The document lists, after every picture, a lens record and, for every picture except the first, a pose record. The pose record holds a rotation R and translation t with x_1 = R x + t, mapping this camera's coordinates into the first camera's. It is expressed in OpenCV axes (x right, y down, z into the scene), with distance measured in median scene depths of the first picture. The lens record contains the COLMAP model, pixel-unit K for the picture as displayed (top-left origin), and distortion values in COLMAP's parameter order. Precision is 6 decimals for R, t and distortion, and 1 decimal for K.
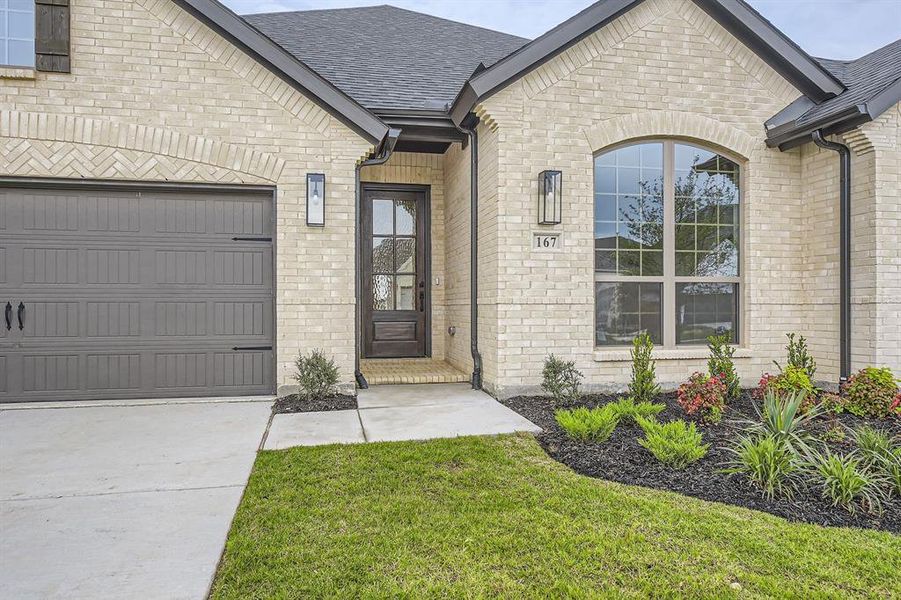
lens RADIAL K [[618.6, 0, 450.1], [0, 618.6, 301.6], [0, 0, 1]] dist [-0.000277, 0.000693]
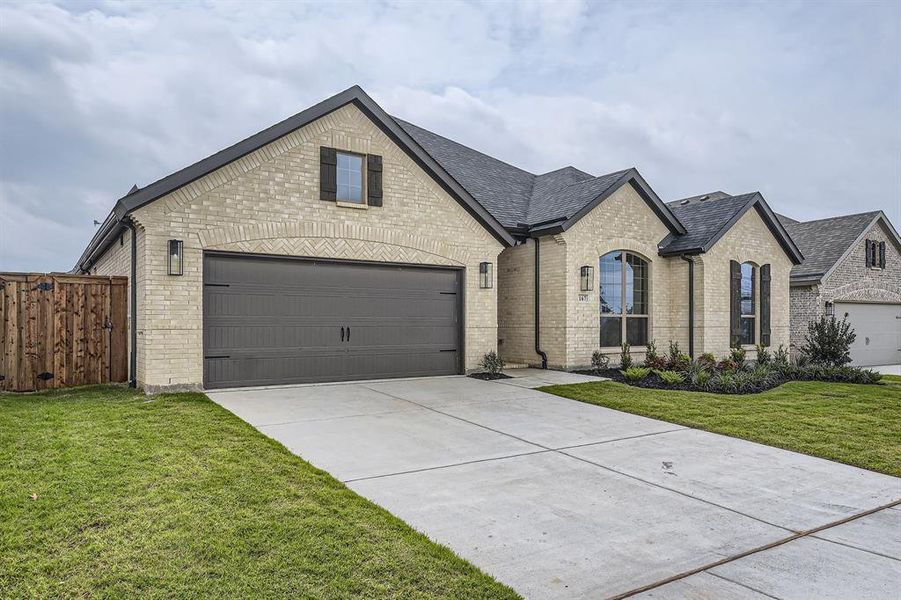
lens RADIAL K [[618.6, 0, 450.6], [0, 618.6, 304.2], [0, 0, 1]] dist [-0.000277, 0.000693]
pose [[0.921131, 0.014369, 0.388987, -1.106996], [-0.006890, 0.999764, -0.020613, -0.029381], [-0.389192, 0.016307, 0.921013, -0.798068]]
